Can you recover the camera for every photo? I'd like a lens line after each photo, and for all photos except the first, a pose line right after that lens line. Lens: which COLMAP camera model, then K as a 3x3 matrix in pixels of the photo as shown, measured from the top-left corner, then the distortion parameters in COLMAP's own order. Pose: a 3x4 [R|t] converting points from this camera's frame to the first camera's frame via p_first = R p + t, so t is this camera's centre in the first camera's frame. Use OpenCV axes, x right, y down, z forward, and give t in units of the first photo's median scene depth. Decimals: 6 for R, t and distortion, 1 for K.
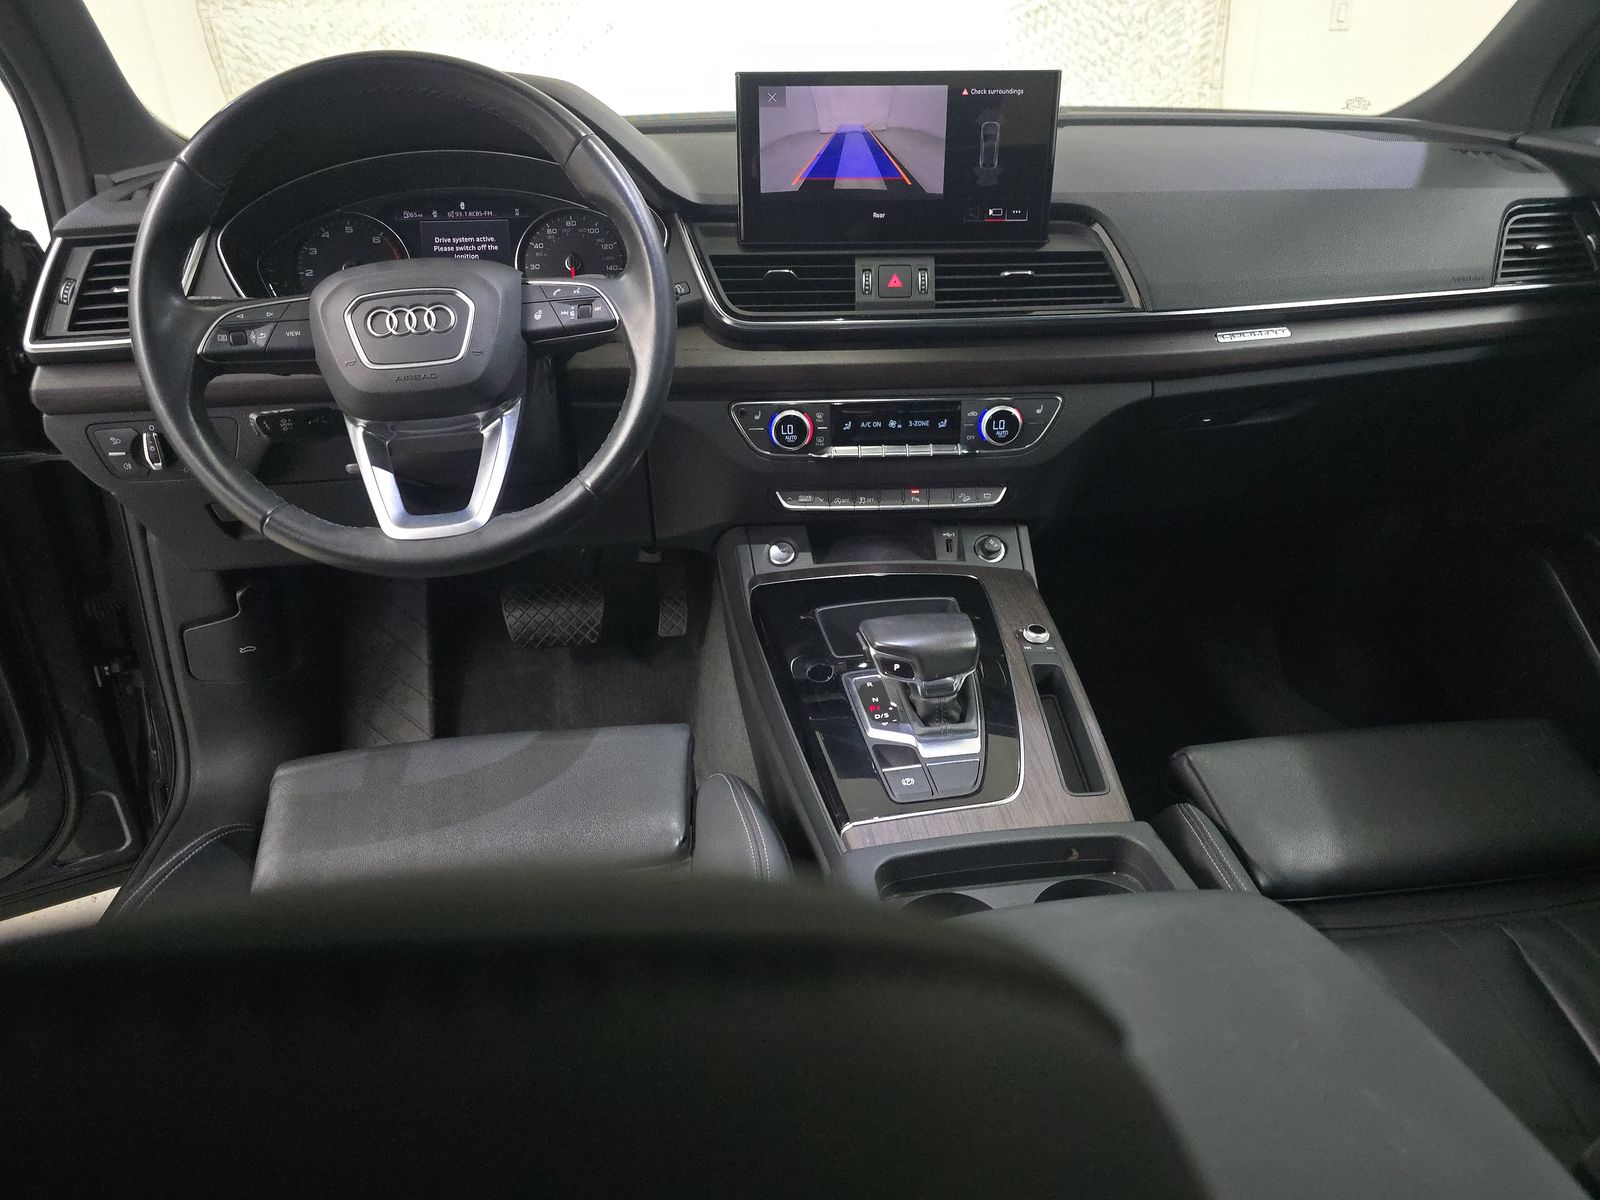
lens RADIAL K [[1075.5, 0, 823.4], [0, 1075.5, 637.2], [0, 0, 1]] dist [0.048964, -0.033005]
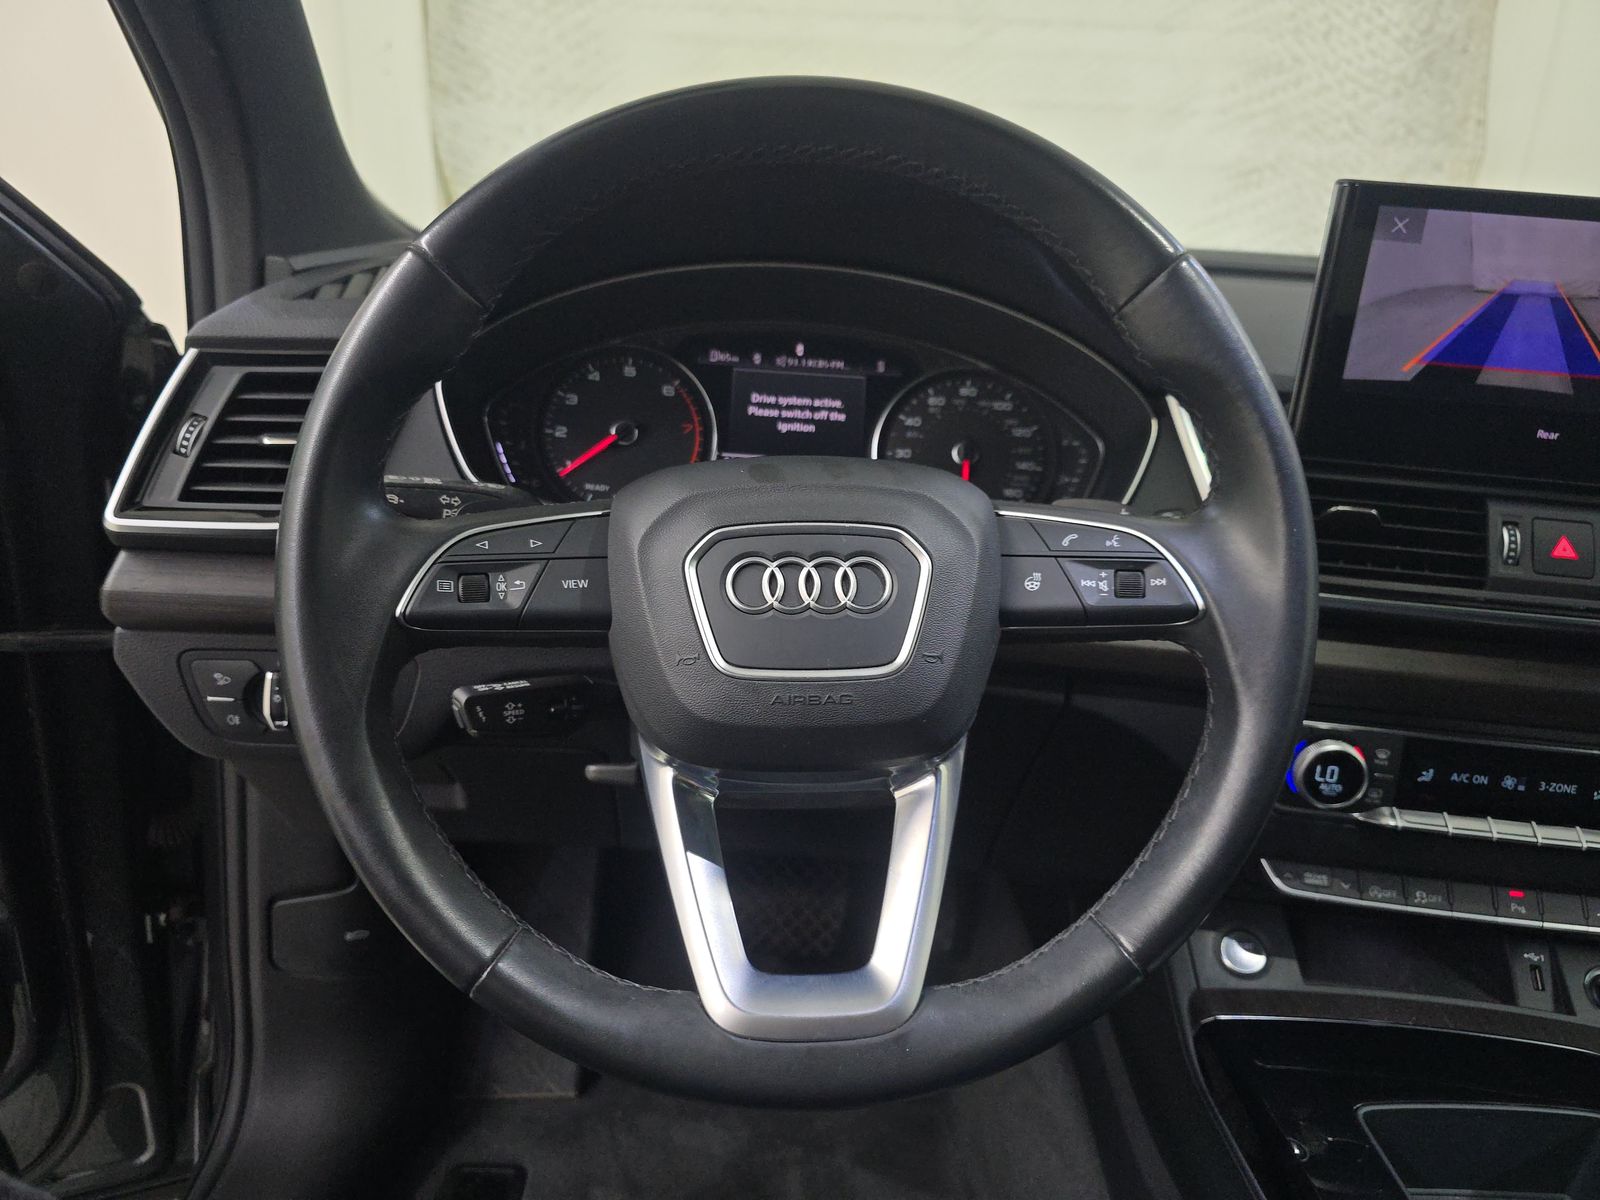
lens RADIAL K [[1064.7, 0, 808.3], [0, 1064.7, 641.4], [0, 0, 1]] dist [0.031679, -0.026242]
pose [[0.990463, 0.114758, -0.076242, -0.283511], [-0.121942, 0.987744, -0.097426, -0.181176], [0.064127, 0.105794, 0.992318, 0.429131]]
